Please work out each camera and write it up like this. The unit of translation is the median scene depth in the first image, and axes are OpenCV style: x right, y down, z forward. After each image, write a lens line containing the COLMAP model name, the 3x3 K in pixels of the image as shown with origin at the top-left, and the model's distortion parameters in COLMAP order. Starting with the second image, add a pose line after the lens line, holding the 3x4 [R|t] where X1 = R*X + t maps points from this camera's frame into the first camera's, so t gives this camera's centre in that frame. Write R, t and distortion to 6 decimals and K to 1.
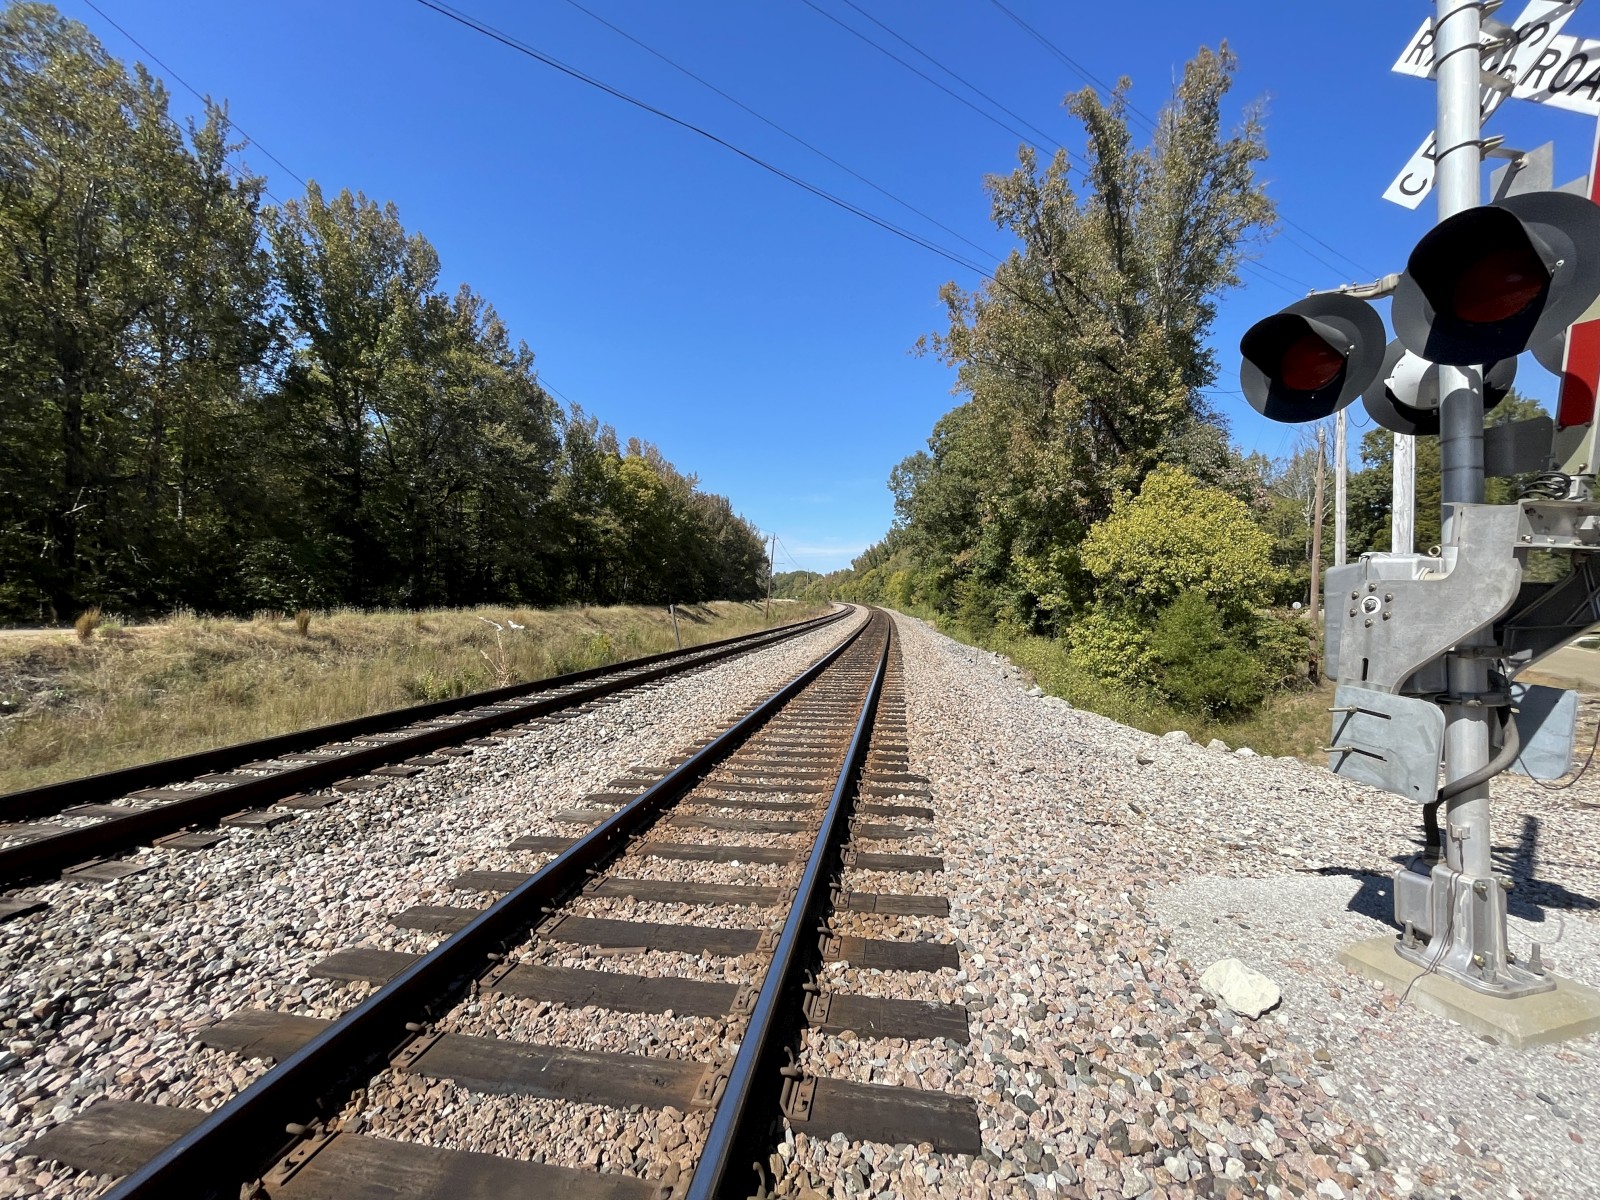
lens RADIAL K [[646.4, 0, 814.6], [0, 646.4, 606.0], [0, 0, 1]] dist [0.002854, -0.000091]
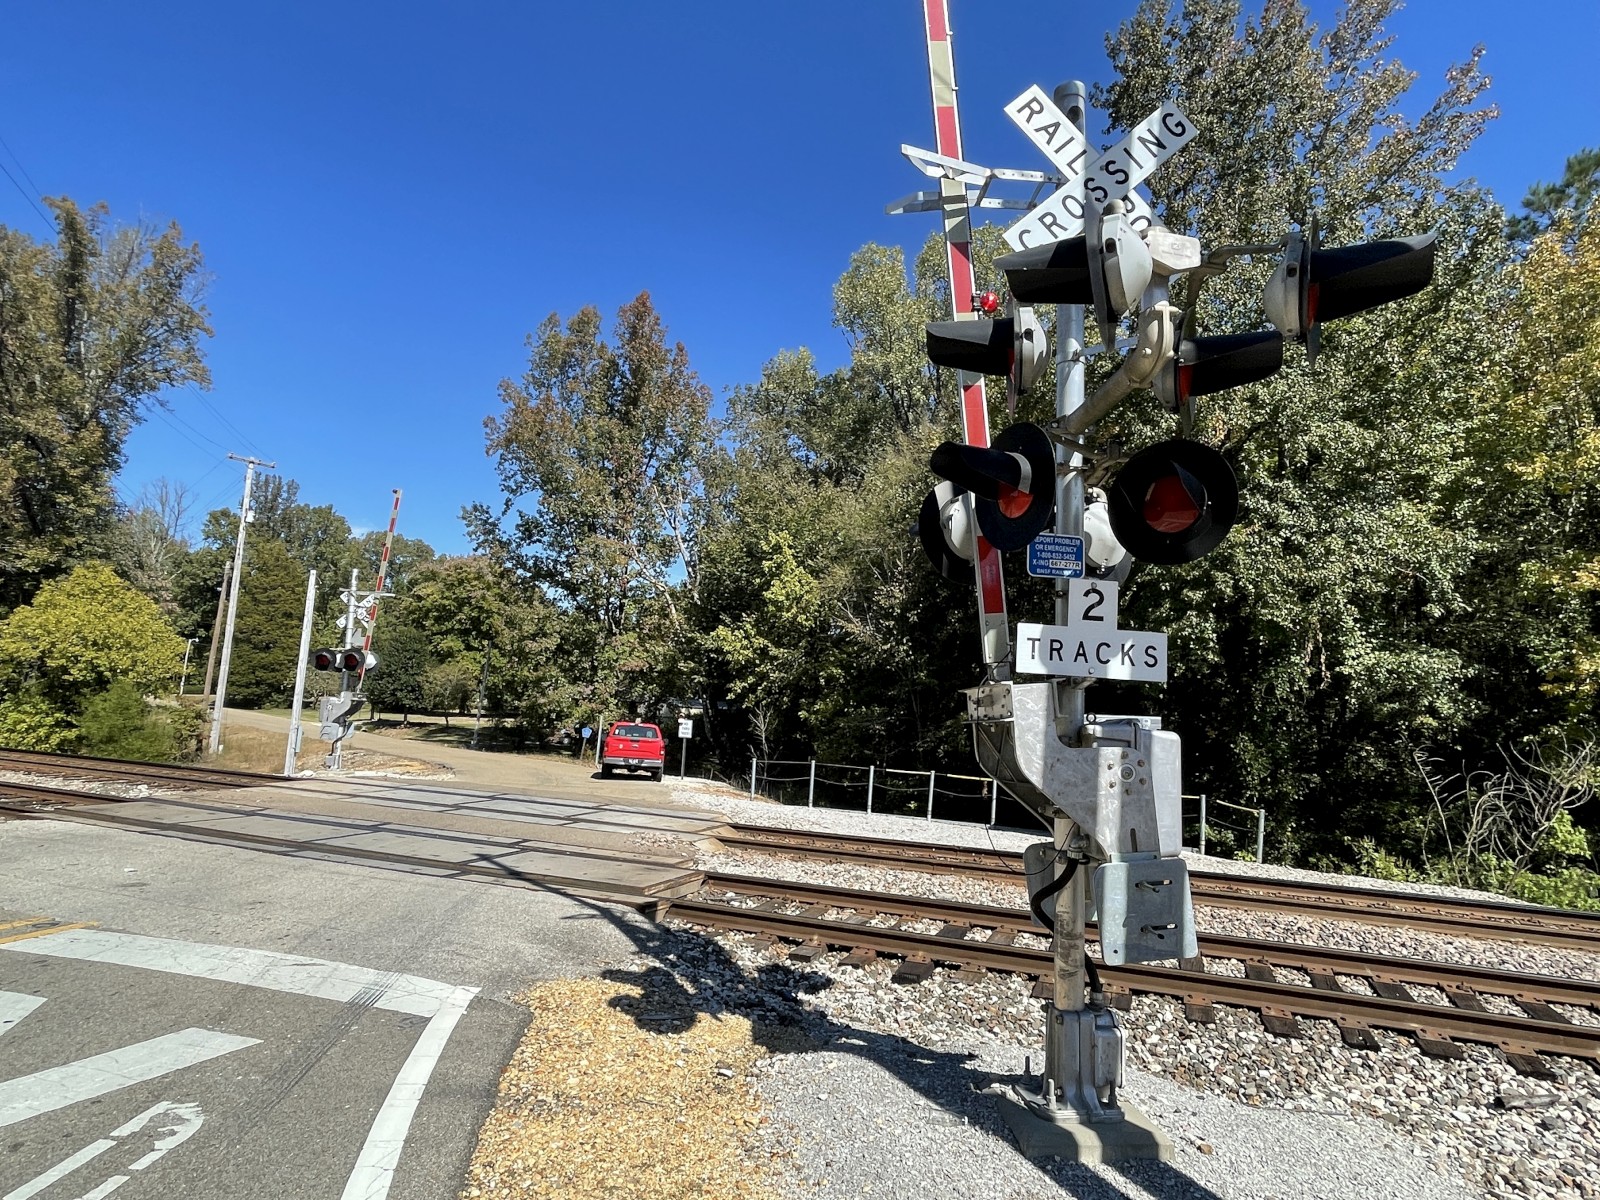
lens RADIAL K [[880.1, 0, 808.0], [0, 880.1, 601.7], [0, 0, 1]] dist [-0.000119, -0.000229]
pose [[0.225542, 0.135542, 0.964759, -0.702729], [-0.042455, 0.990701, -0.129261, -0.011564], [-0.973308, -0.011805, 0.229199, -0.592272]]
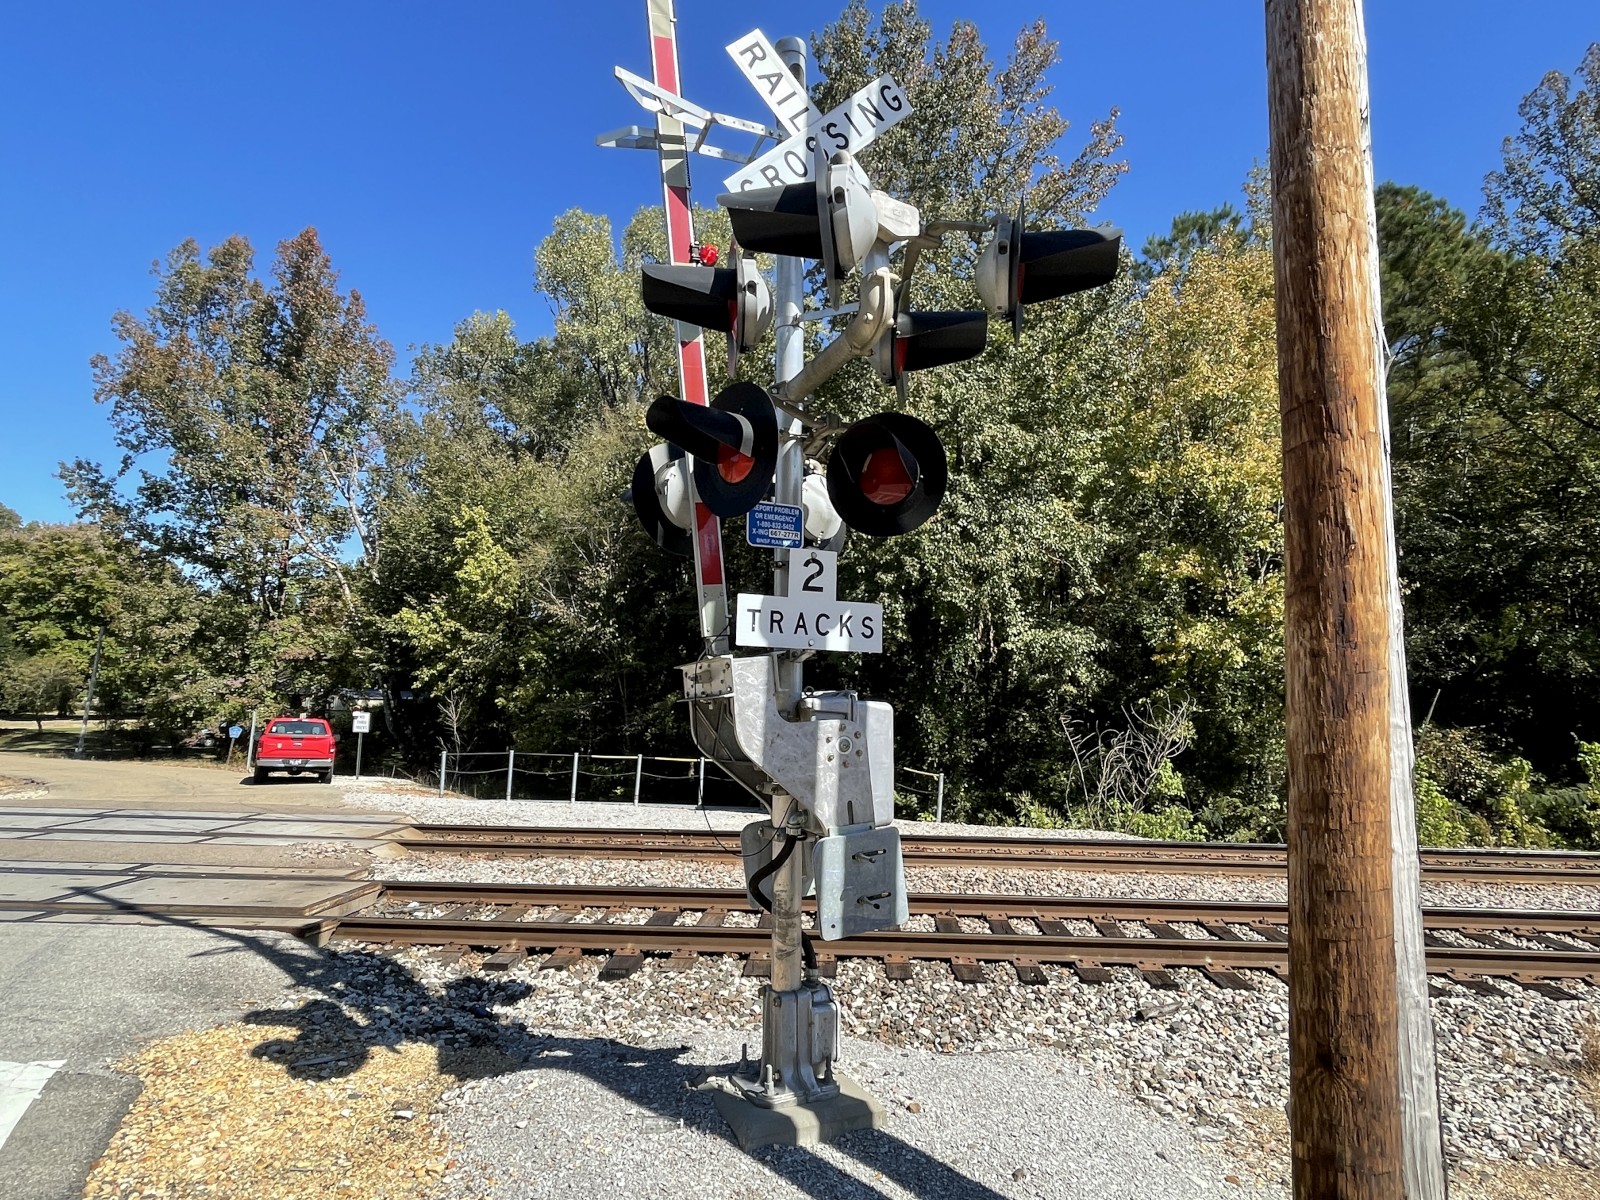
lens RADIAL K [[882.4, 0, 800.0], [0, 882.4, 600.0], [0, 0, 1]] dist [-0.001053, -0.000835]
pose [[-0.091750, 0.118957, 0.988651, -0.689383], [-0.006593, 0.992745, -0.120061, -0.010597], [-0.995760, -0.017534, -0.090300, -0.589423]]
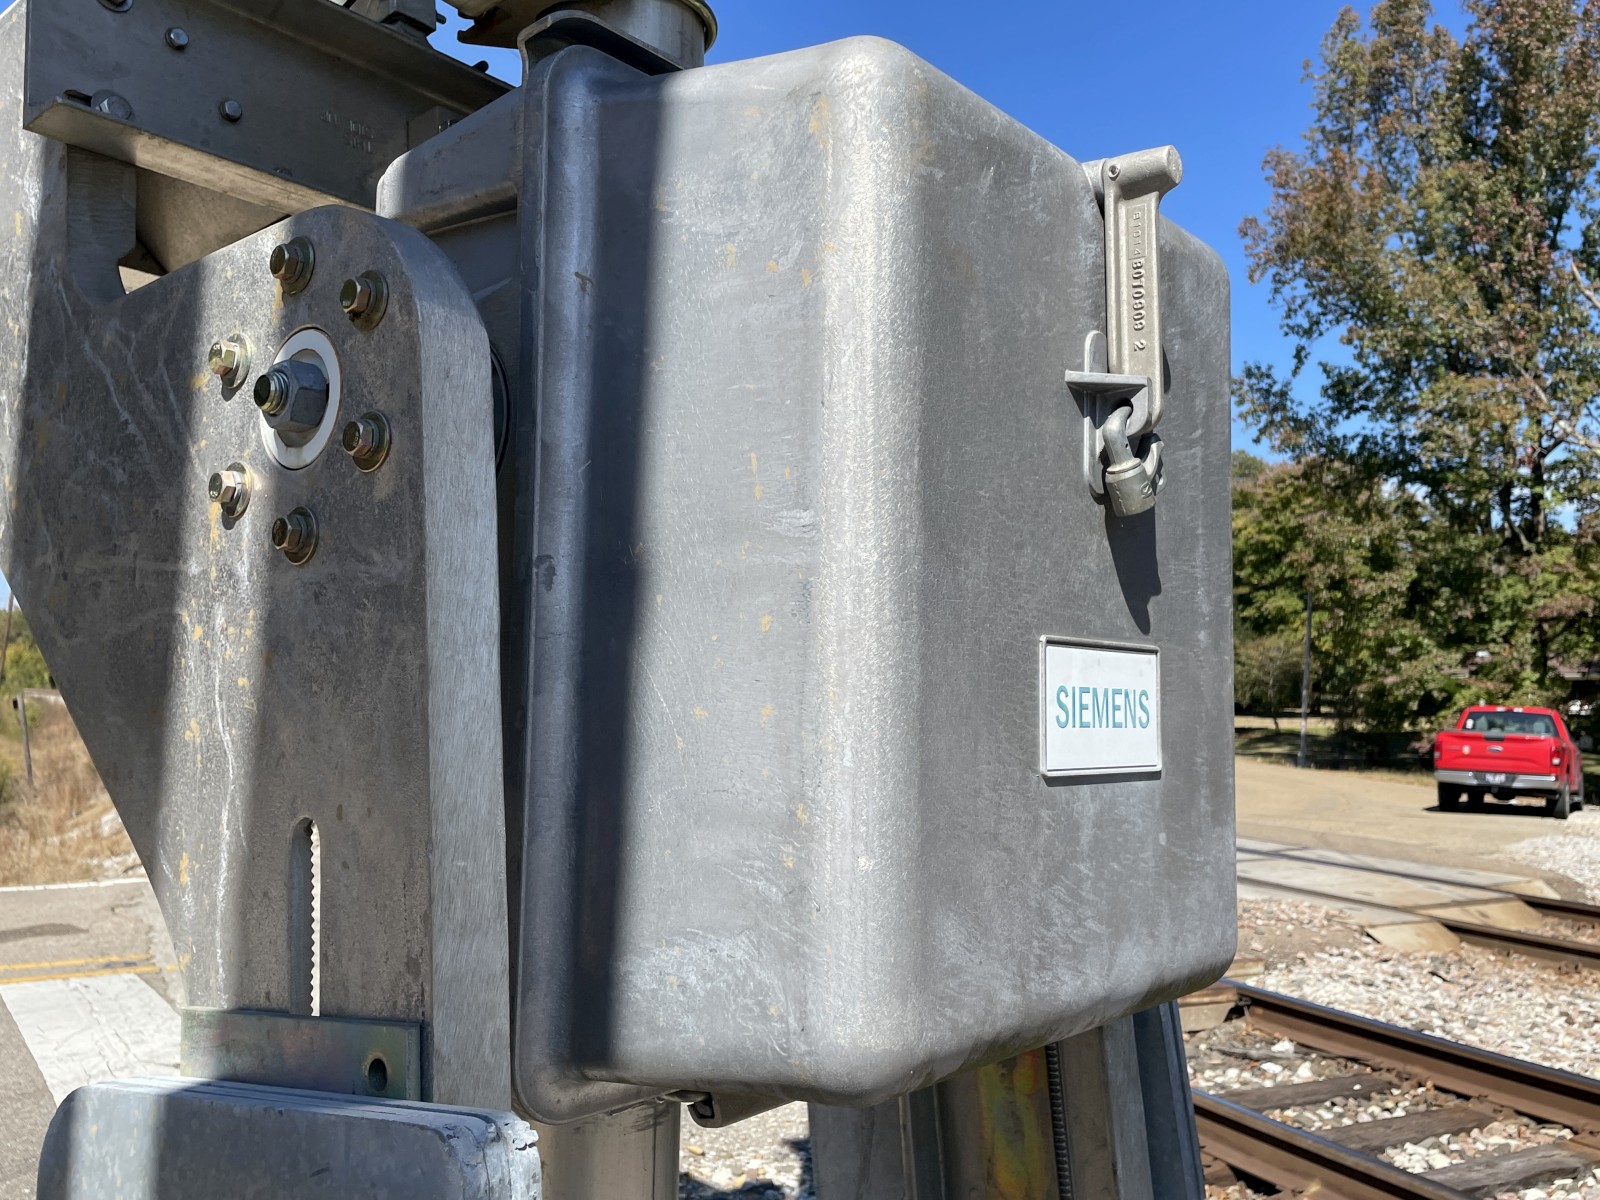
lens RADIAL K [[1387.4, 0, 800.0], [0, 1387.4, 600.0], [0, 0, 1]] dist [0.002780, -0.000485]
pose [[0.836800, 0.041345, 0.545945, -0.524497], [-0.003470, 0.997525, -0.070224, 0.004068], [-0.547497, 0.056869, 0.834873, -0.648958]]
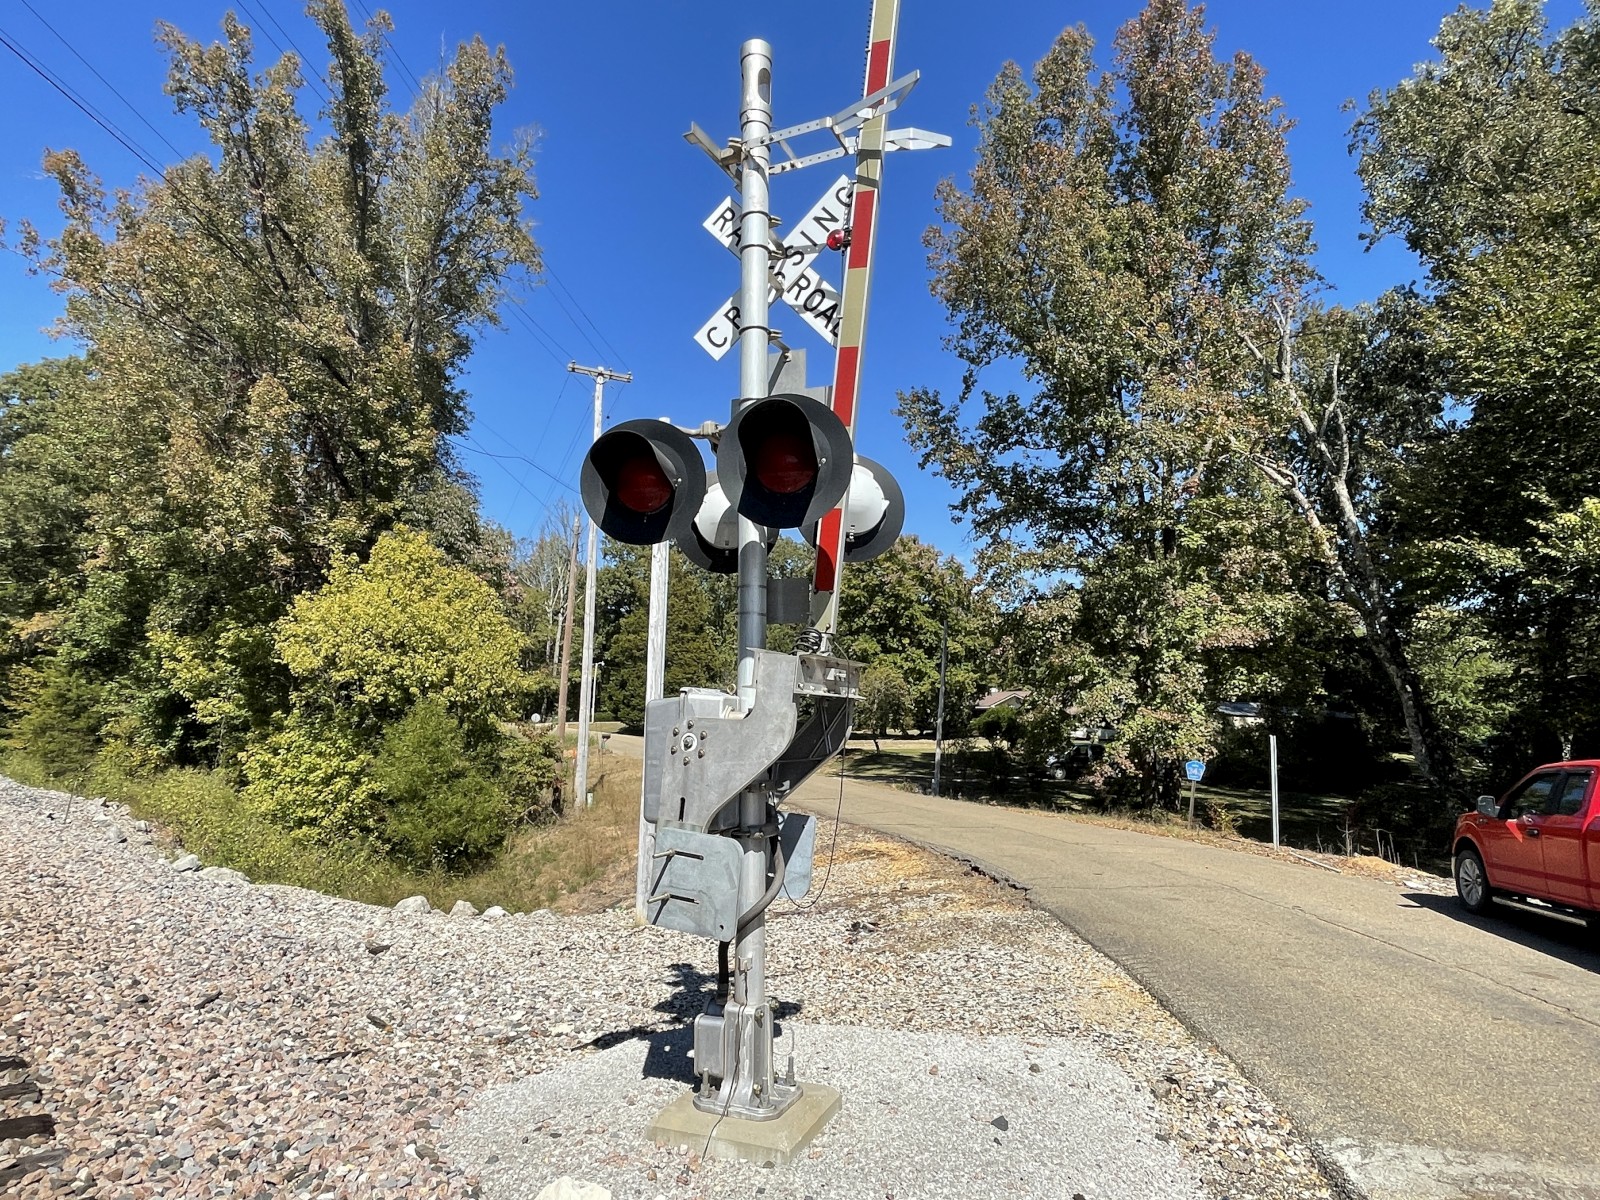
lens RADIAL K [[936.1, 0, 806.2], [0, 936.1, 611.2], [0, 0, 1]] dist [-0.000355, 0.000107]
pose [[0.603590, 0.099809, 0.791023, -0.018737], [-0.011214, 0.993098, -0.116749, -0.003724], [-0.797216, 0.061598, 0.600544, -0.000687]]
